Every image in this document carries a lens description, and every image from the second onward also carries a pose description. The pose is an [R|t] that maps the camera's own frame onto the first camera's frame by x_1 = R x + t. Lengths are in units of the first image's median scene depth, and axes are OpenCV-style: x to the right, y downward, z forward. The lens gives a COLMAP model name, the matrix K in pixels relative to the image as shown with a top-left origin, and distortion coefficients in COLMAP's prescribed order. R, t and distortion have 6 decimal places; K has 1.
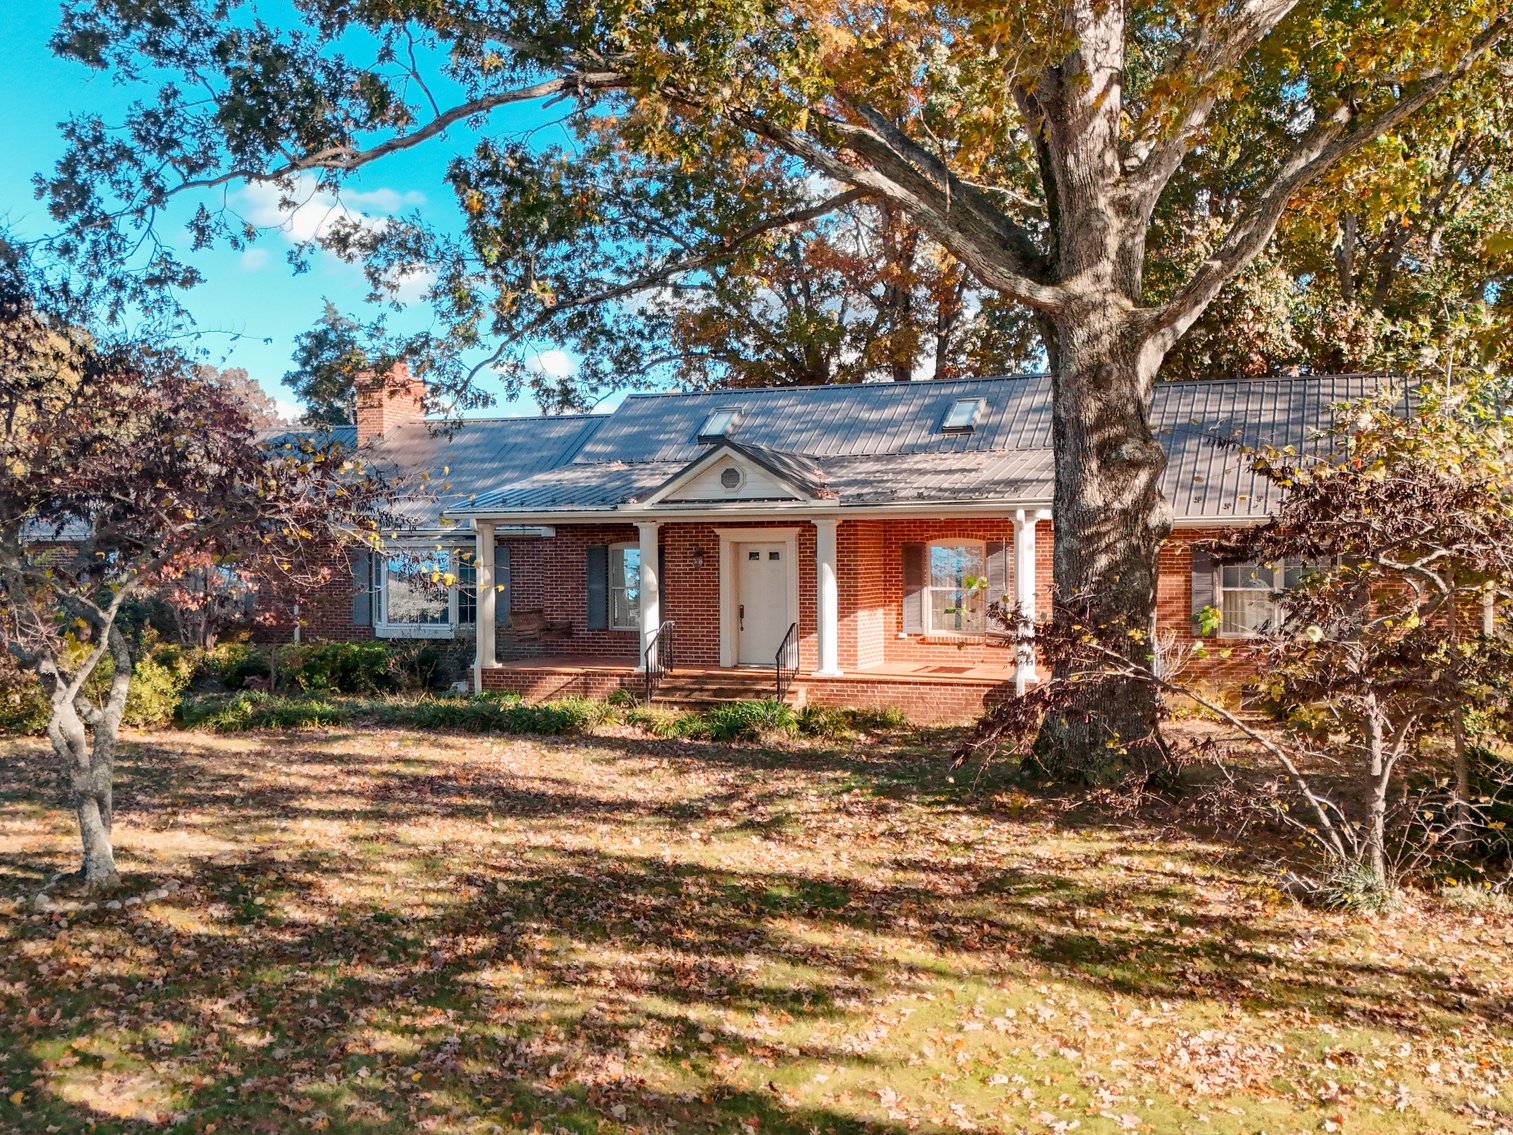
lens RADIAL K [[1414.0, 0, 756.5], [0, 1414.0, 567.5], [0, 0, 1]] dist [0.152315, -0.303504]
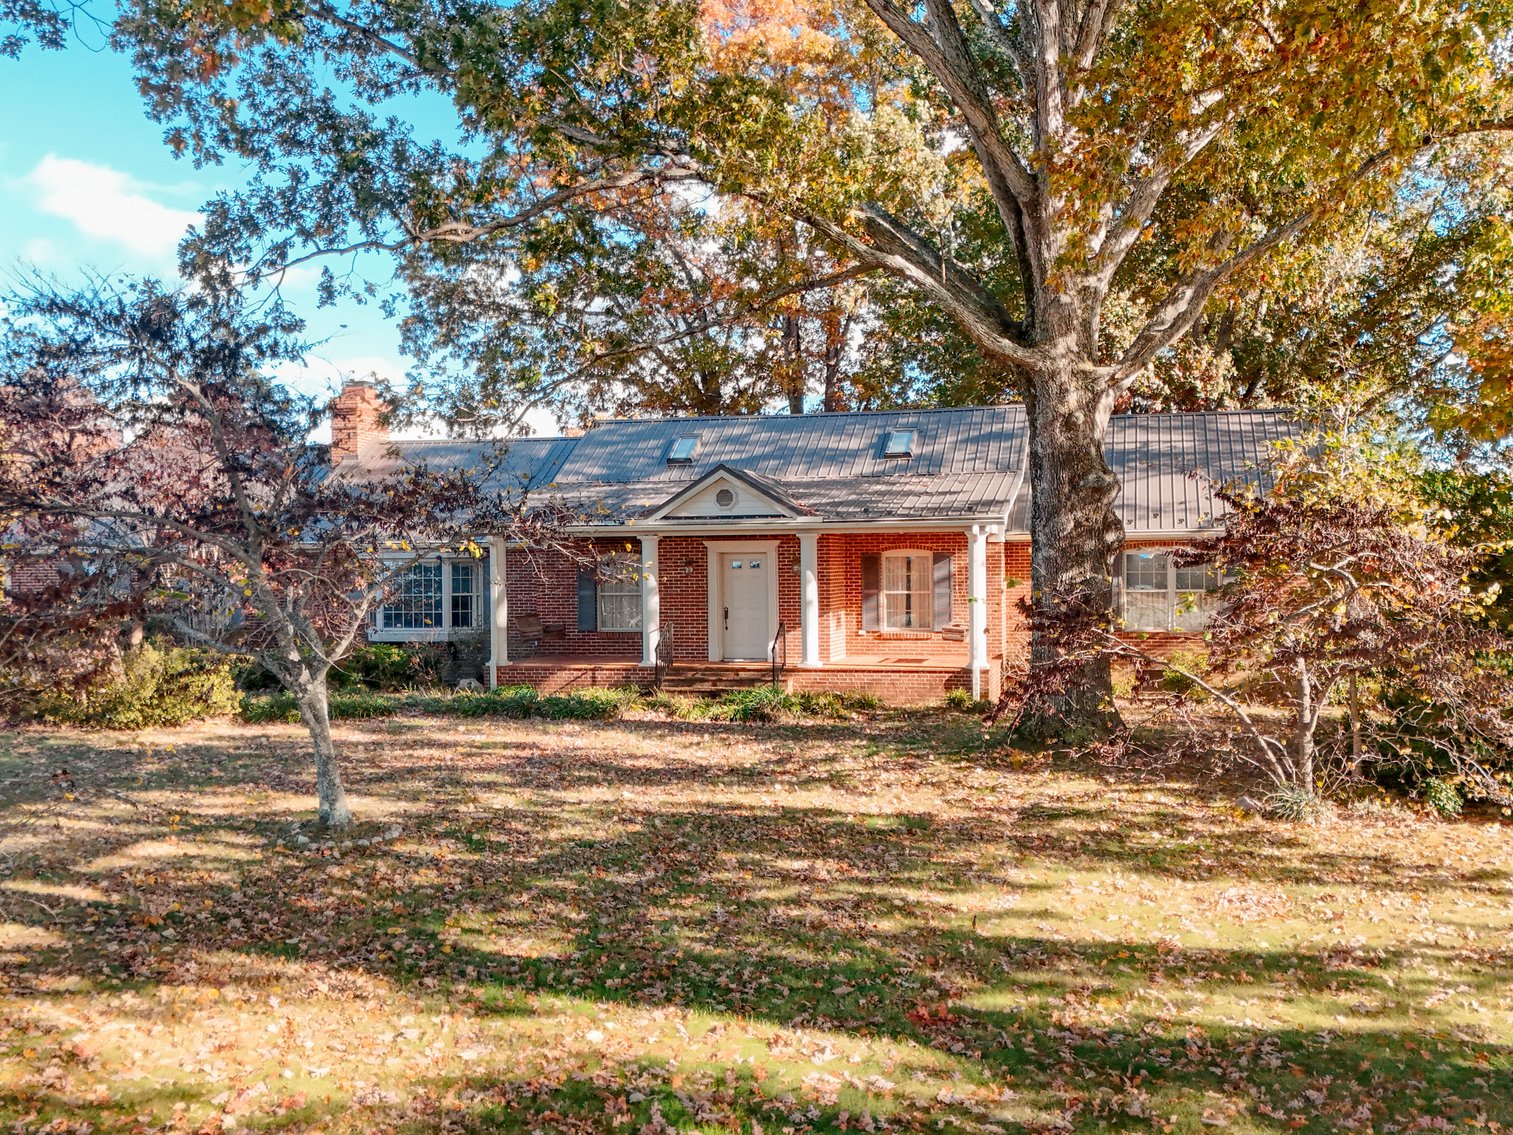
lens RADIAL K [[1418.6, 0, 756.5], [0, 1418.6, 567.5], [0, 0, 1]] dist [0.189401, -0.504730]
pose [[0.991282, -0.004243, 0.131691, -0.149447], [0.005345, 0.999954, -0.008021, 0.003597], [-0.131651, 0.008655, 0.991258, -0.160346]]
